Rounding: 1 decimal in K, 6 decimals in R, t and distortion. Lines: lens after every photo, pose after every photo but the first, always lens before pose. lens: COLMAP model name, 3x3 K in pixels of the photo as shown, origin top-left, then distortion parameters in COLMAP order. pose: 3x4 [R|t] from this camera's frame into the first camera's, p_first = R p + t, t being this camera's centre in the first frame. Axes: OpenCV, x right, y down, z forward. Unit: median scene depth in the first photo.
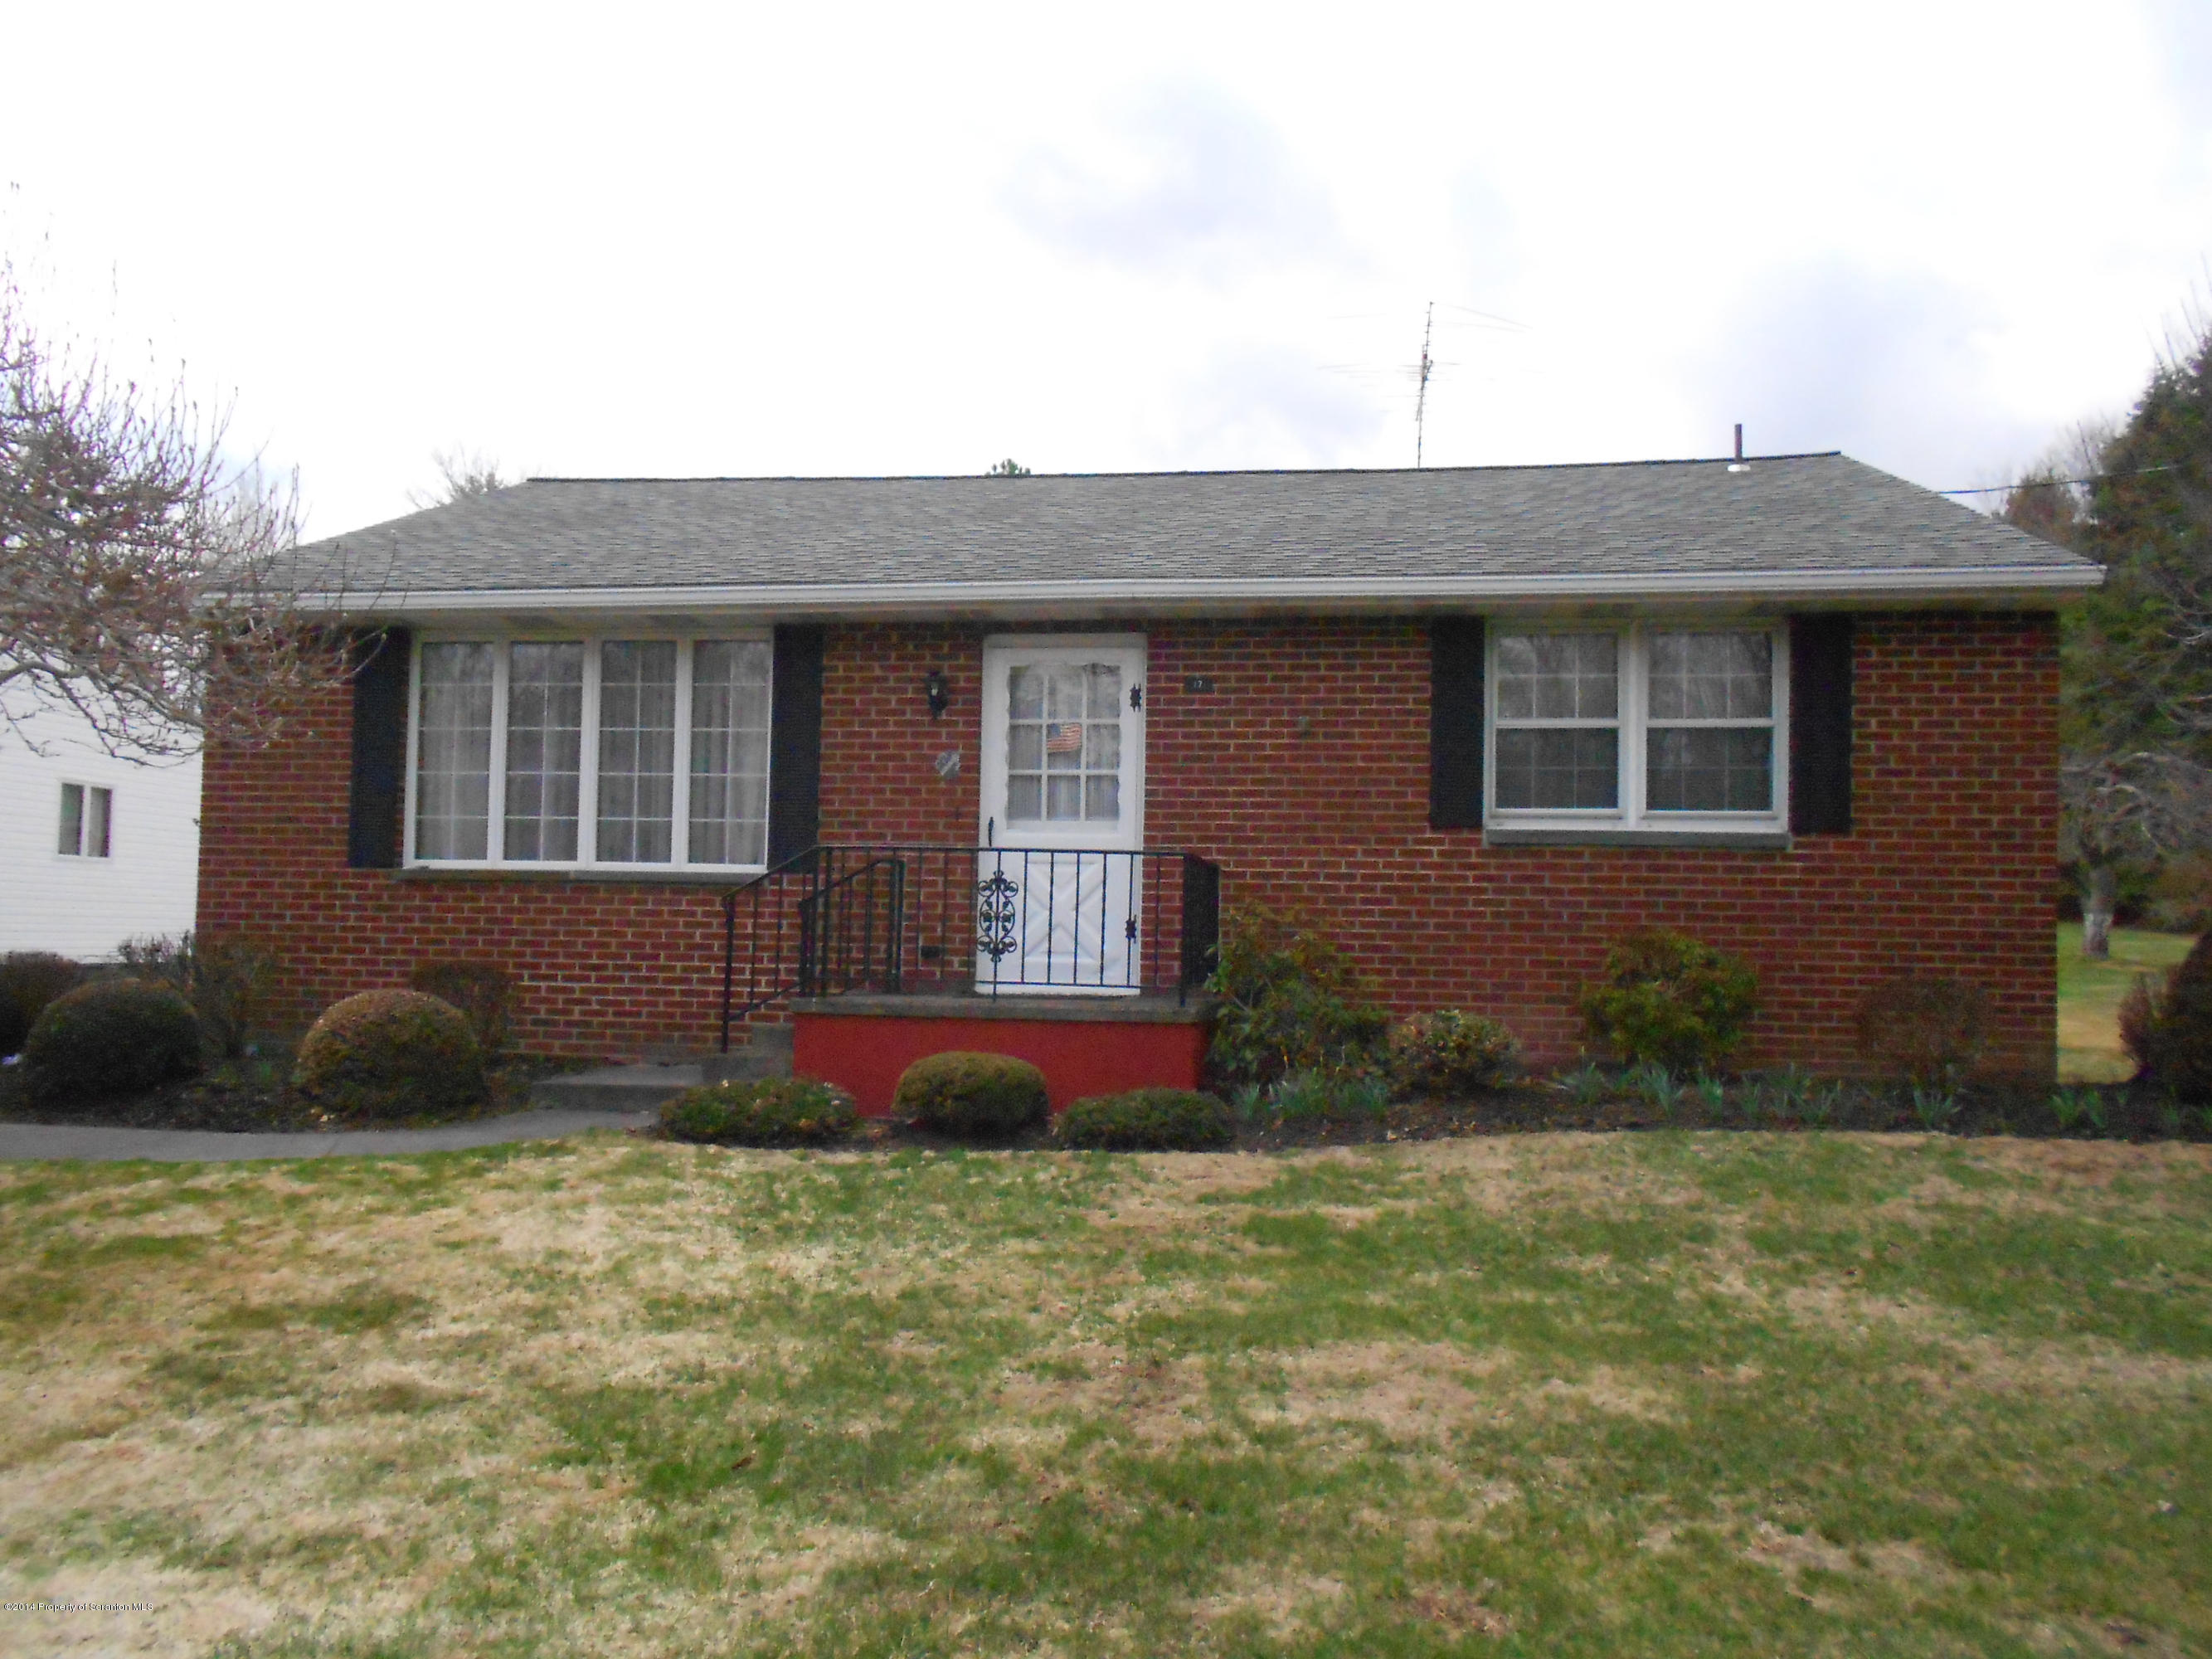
lens RADIAL K [[1739.8, 0, 1106.0], [0, 1739.8, 829.5], [0, 0, 1]] dist [0.030618, -0.001128]
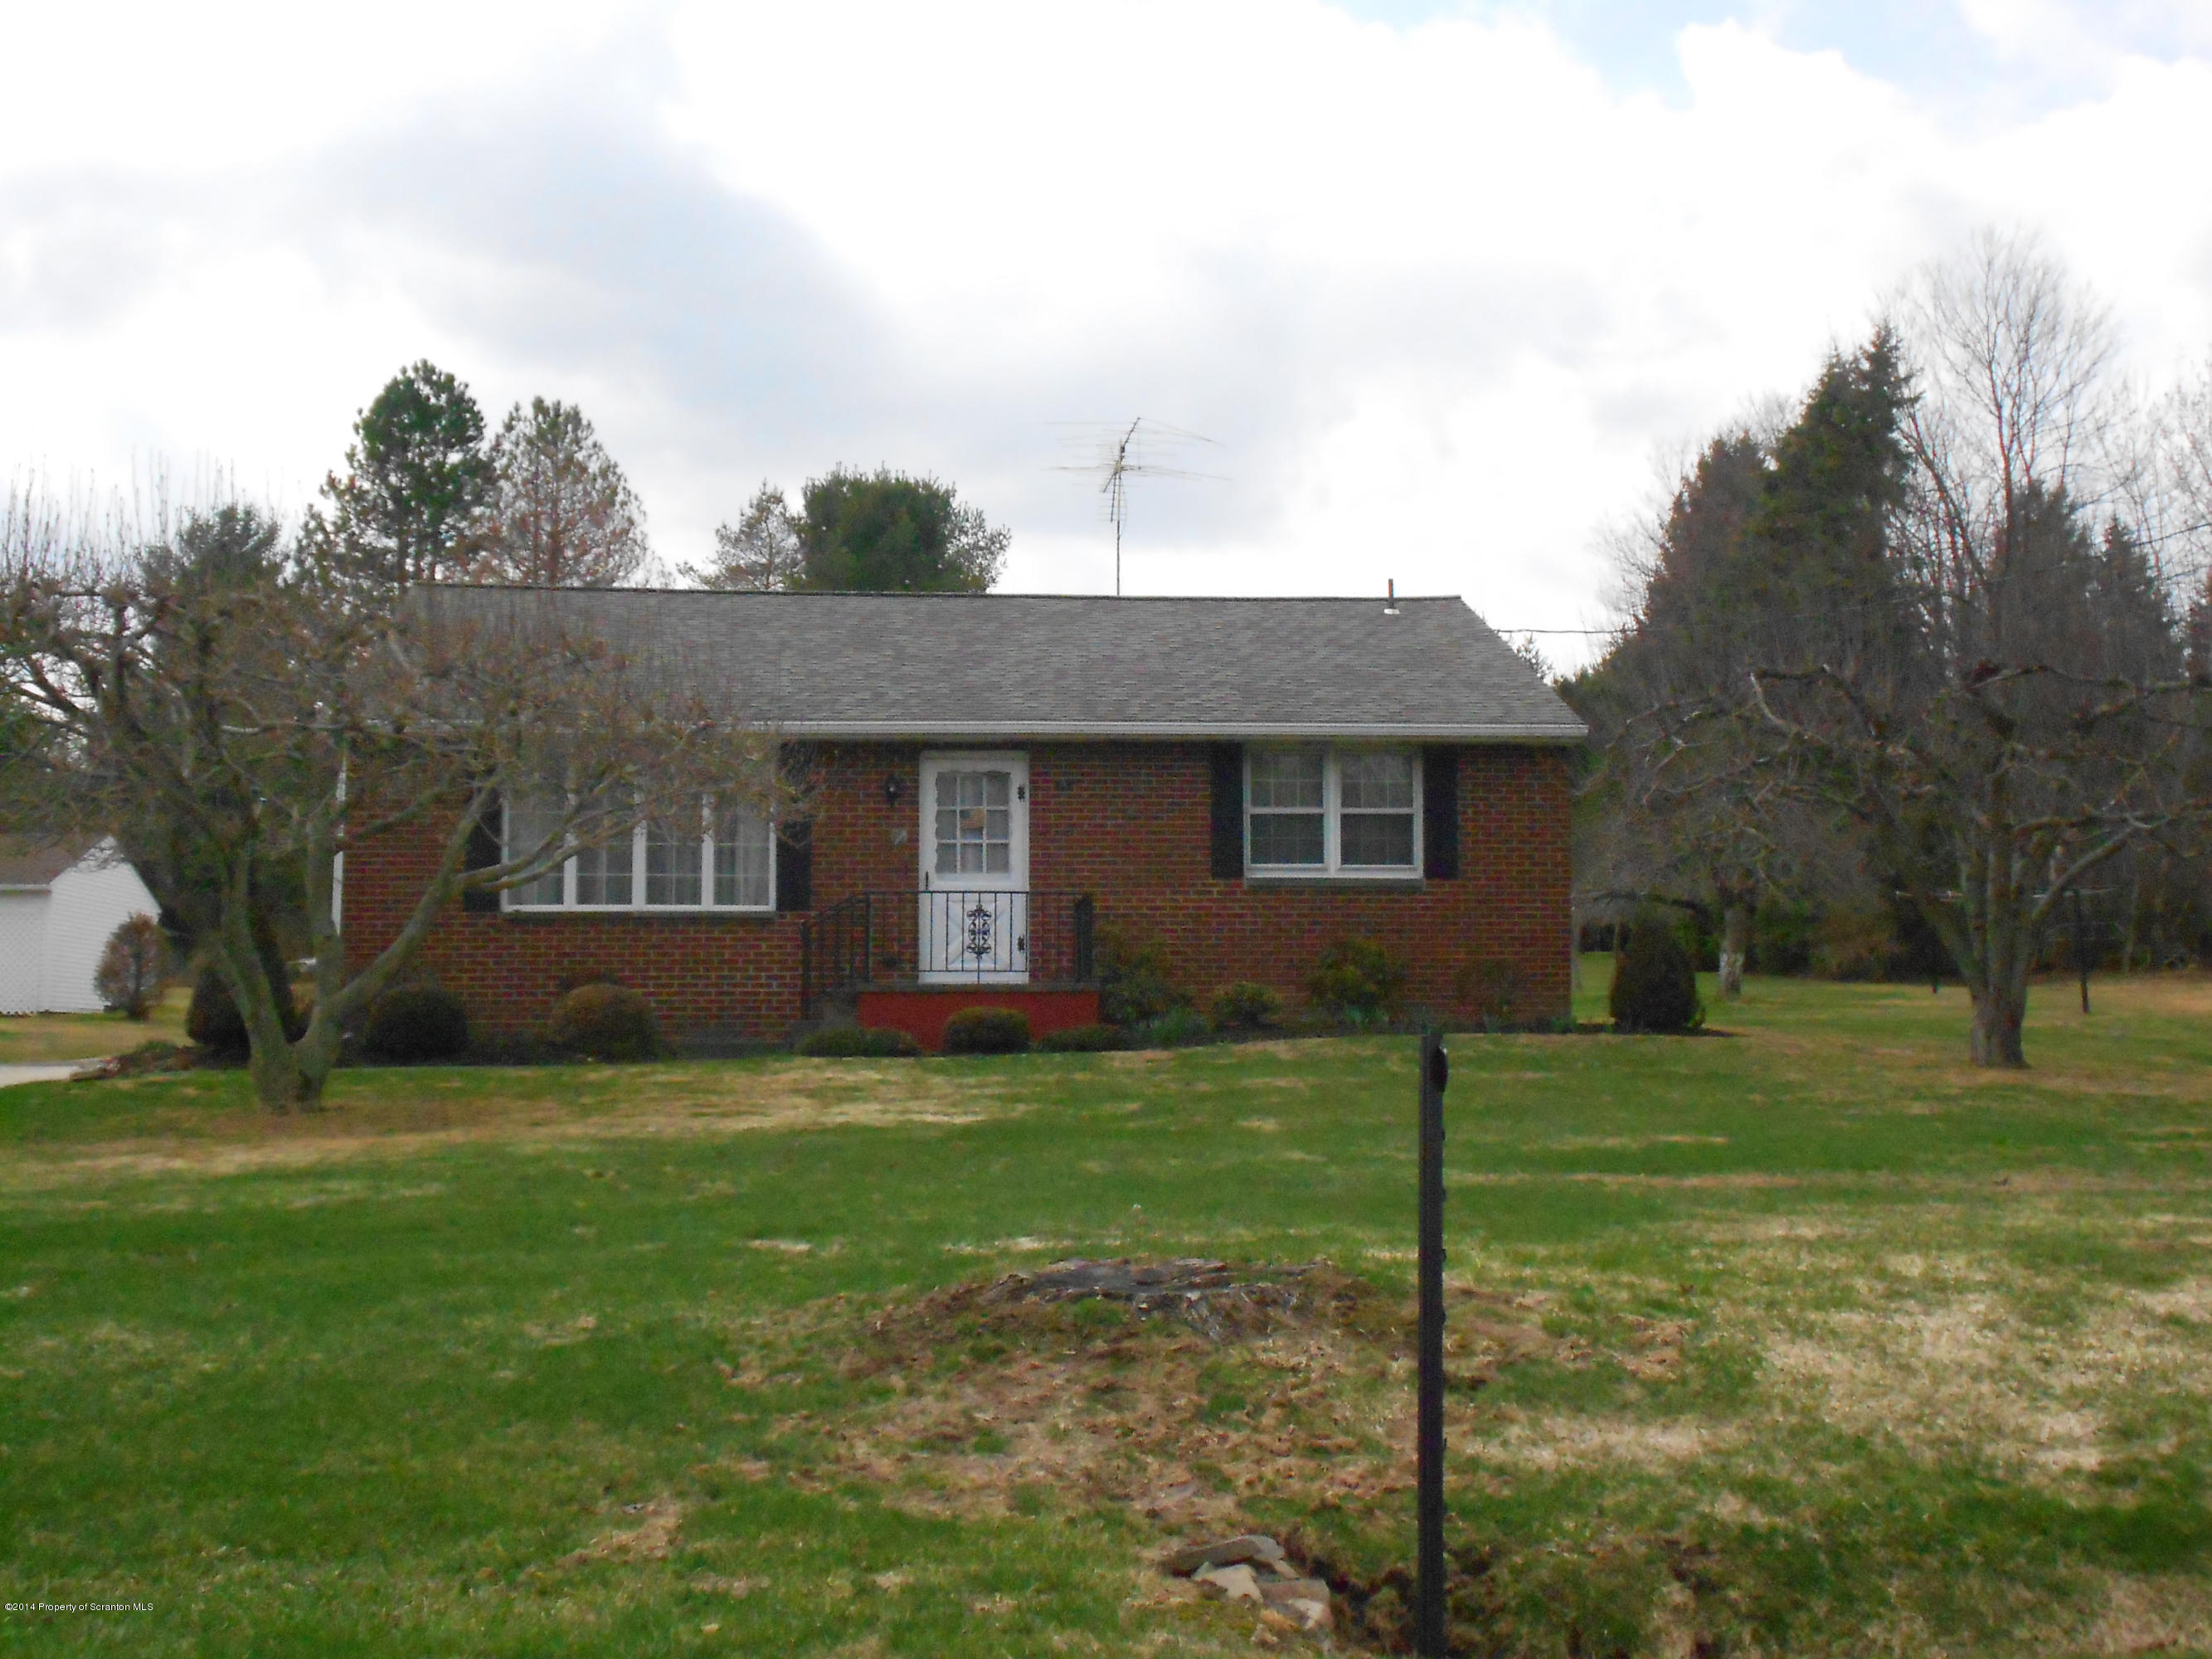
lens RADIAL K [[2670.6, 0, 1106.0], [0, 2670.6, 829.5], [0, 0, 1]] dist [0.426575, 0.009118]
pose [[0.970540, -0.003587, 0.240912, -0.478474], [0.007422, 0.999860, -0.015015, -0.007747], [-0.240825, 0.016360, 0.970431, -1.302394]]
